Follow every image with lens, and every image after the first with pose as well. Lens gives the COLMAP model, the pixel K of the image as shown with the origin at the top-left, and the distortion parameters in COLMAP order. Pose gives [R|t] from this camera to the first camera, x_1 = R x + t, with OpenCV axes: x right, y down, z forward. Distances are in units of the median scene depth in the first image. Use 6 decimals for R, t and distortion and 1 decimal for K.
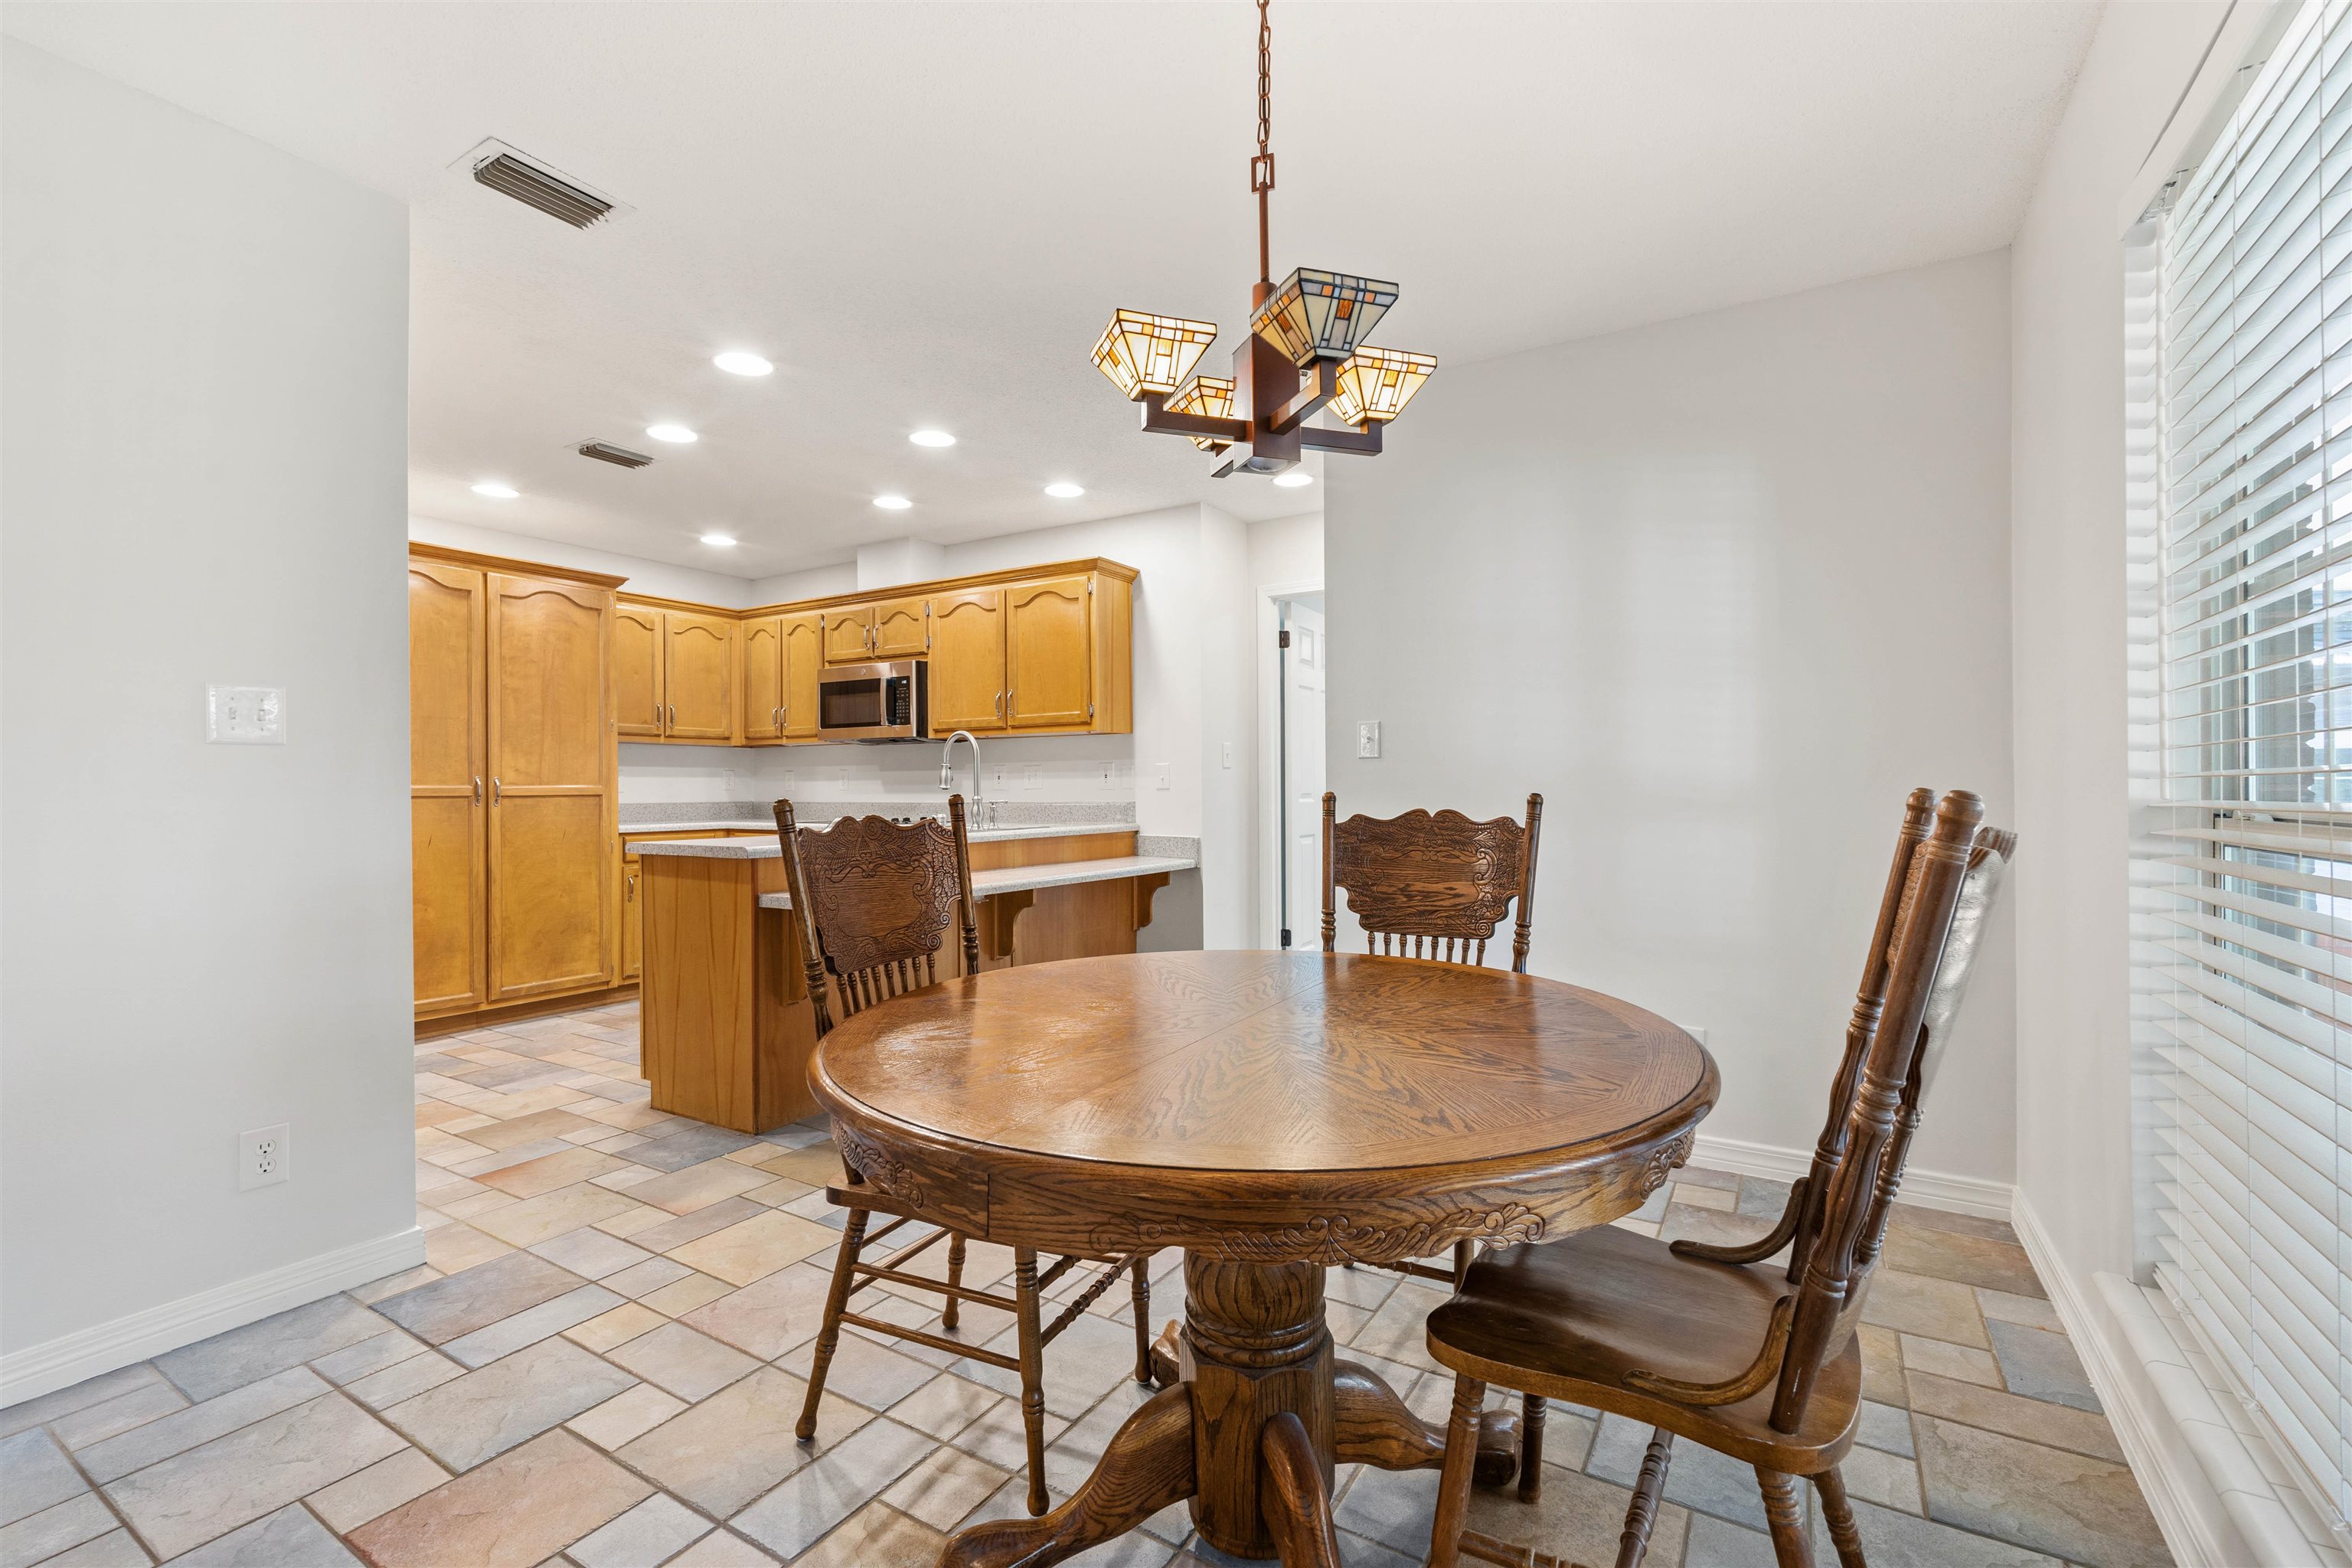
lens RADIAL K [[1022.3, 0, 1192.0], [0, 1022.3, 792.1], [0, 0, 1]] dist [0.000993, -0.000011]
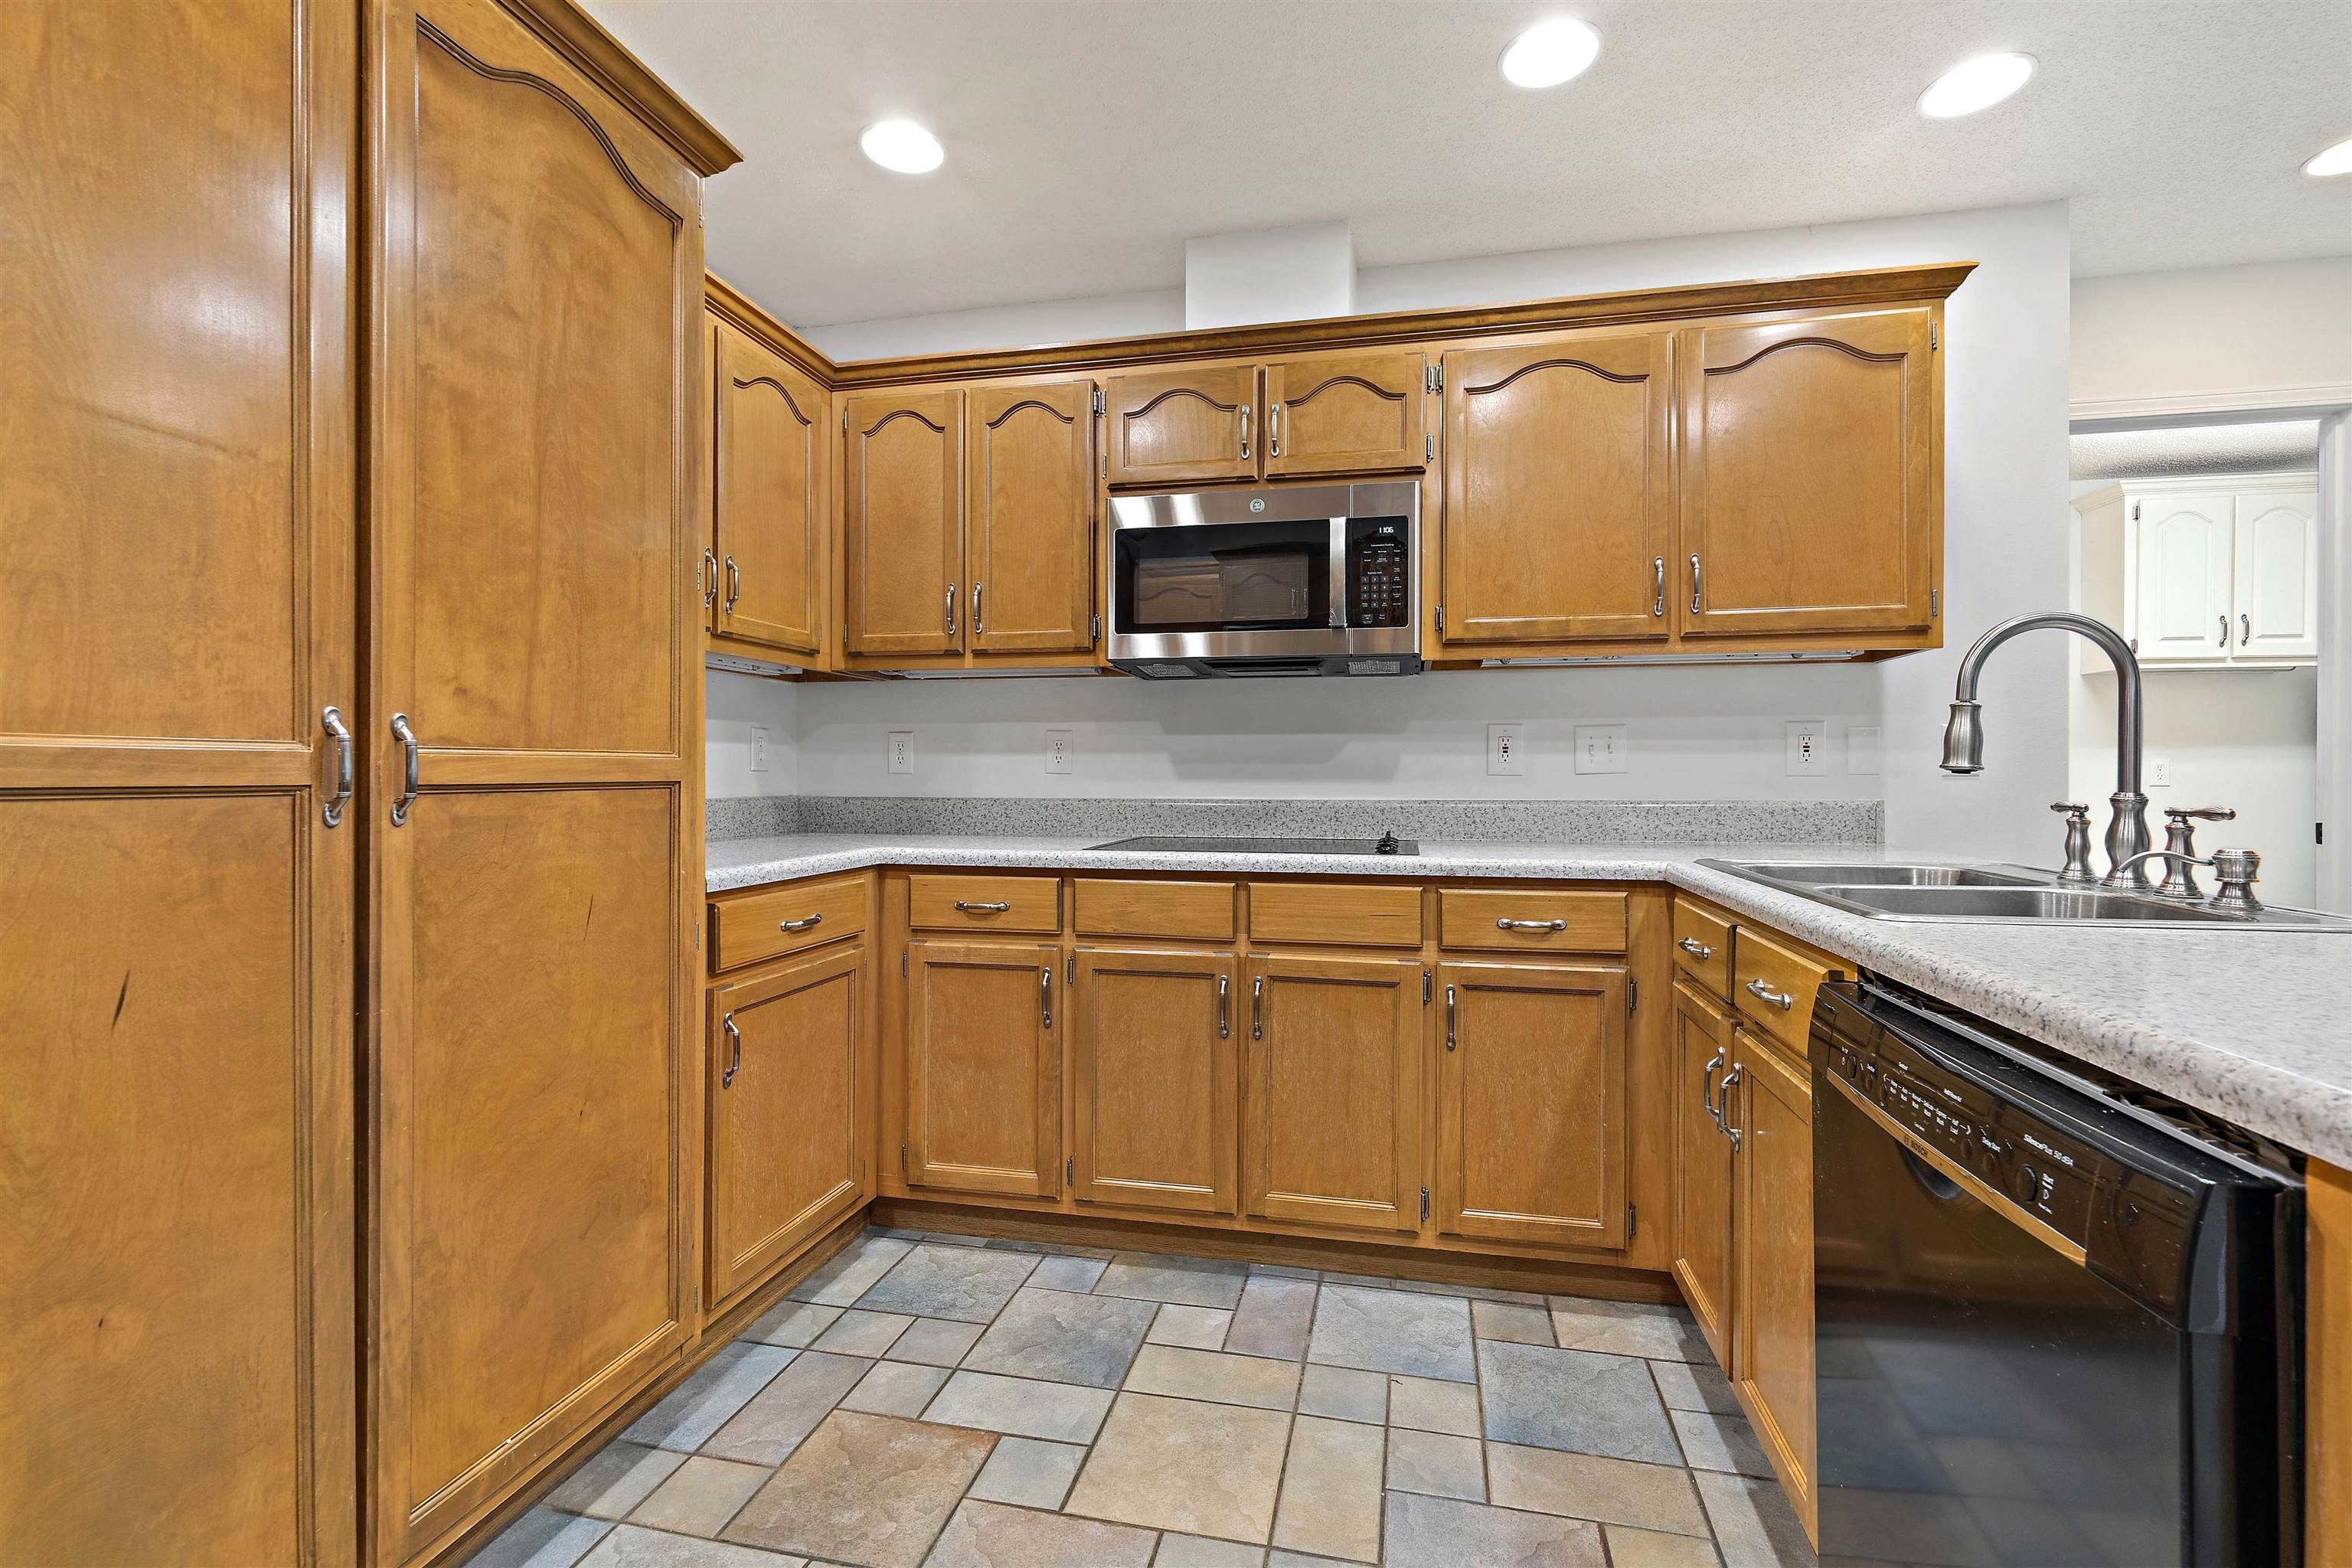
lens RADIAL K [[1022.3, 0, 1180.2], [0, 1022.3, 781.2], [0, 0, 1]] dist [0.000993, -0.000011]
pose [[0.949693, 0.004491, 0.313150, -0.528129], [-0.005307, 0.999984, 0.001754, 0.000830], [-0.313137, -0.003328, 0.949702, 0.637517]]
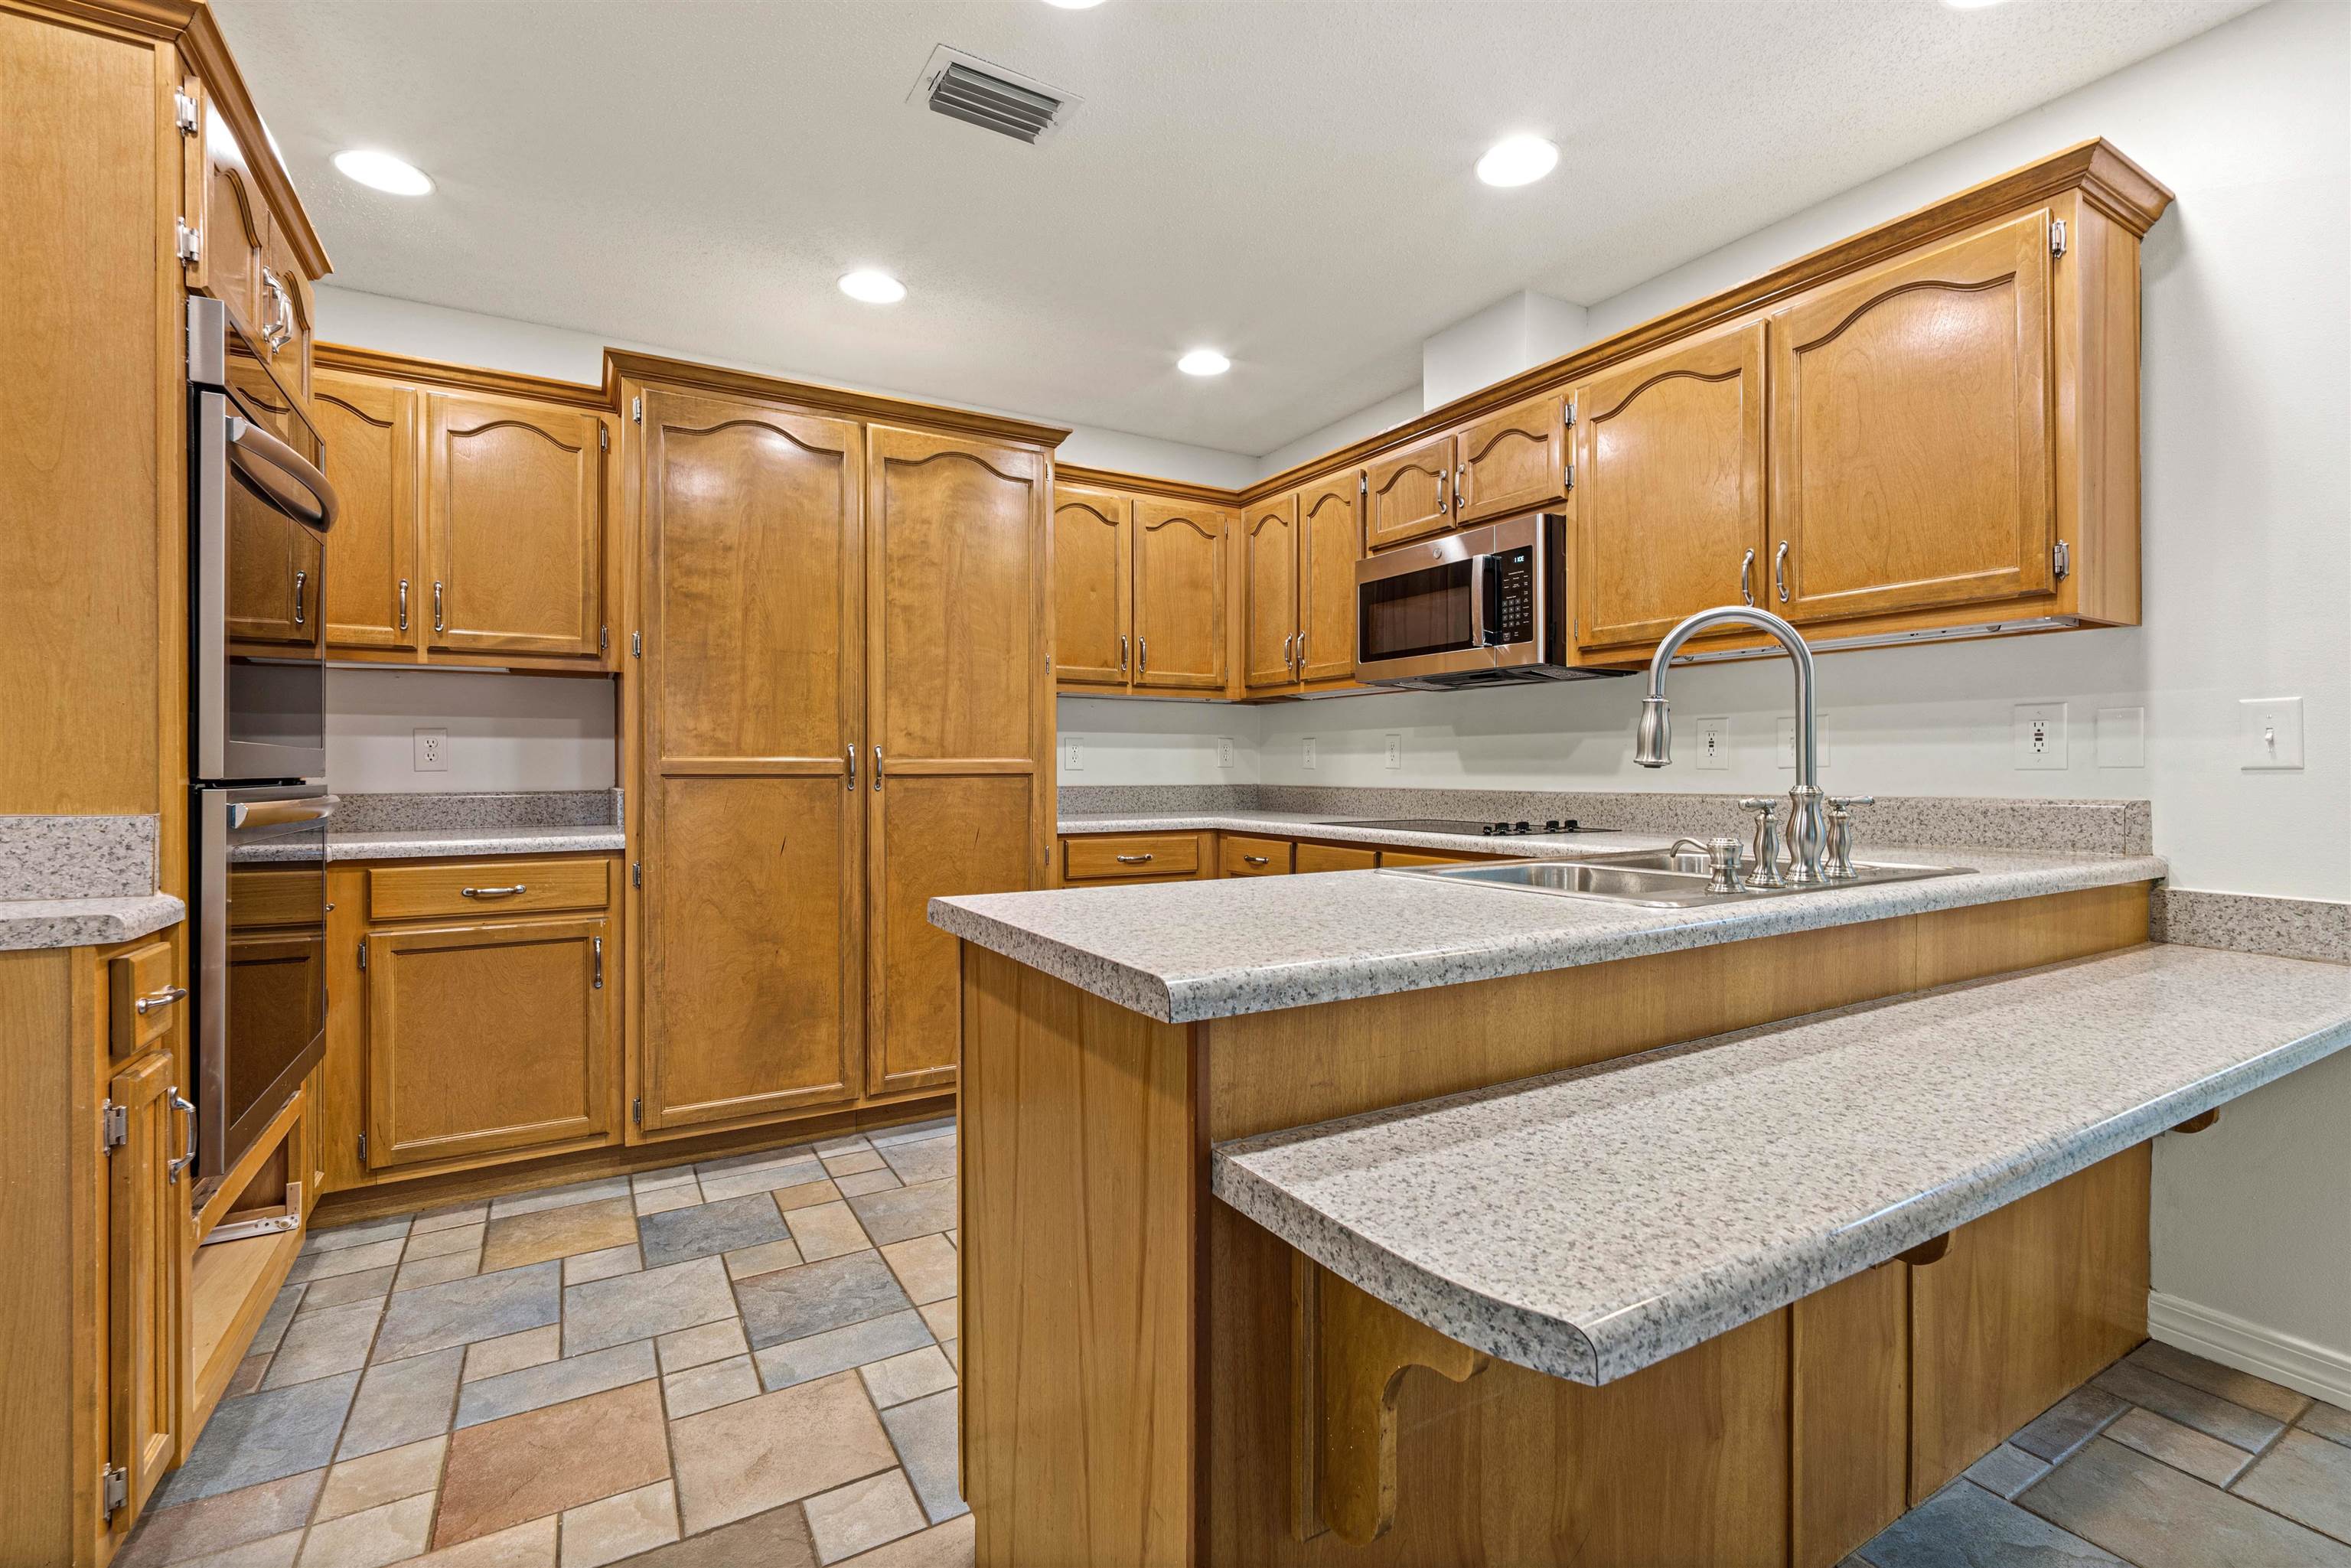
lens RADIAL K [[1021.9, 0, 1181.8], [0, 1021.9, 779.1], [0, 0, 1]] dist [0.000993, -0.000011]
pose [[0.879683, 0.009292, -0.475470, -0.195014], [-0.005439, 0.999940, 0.009479, -0.000624], [0.475530, -0.005752, 0.879681, 0.488546]]
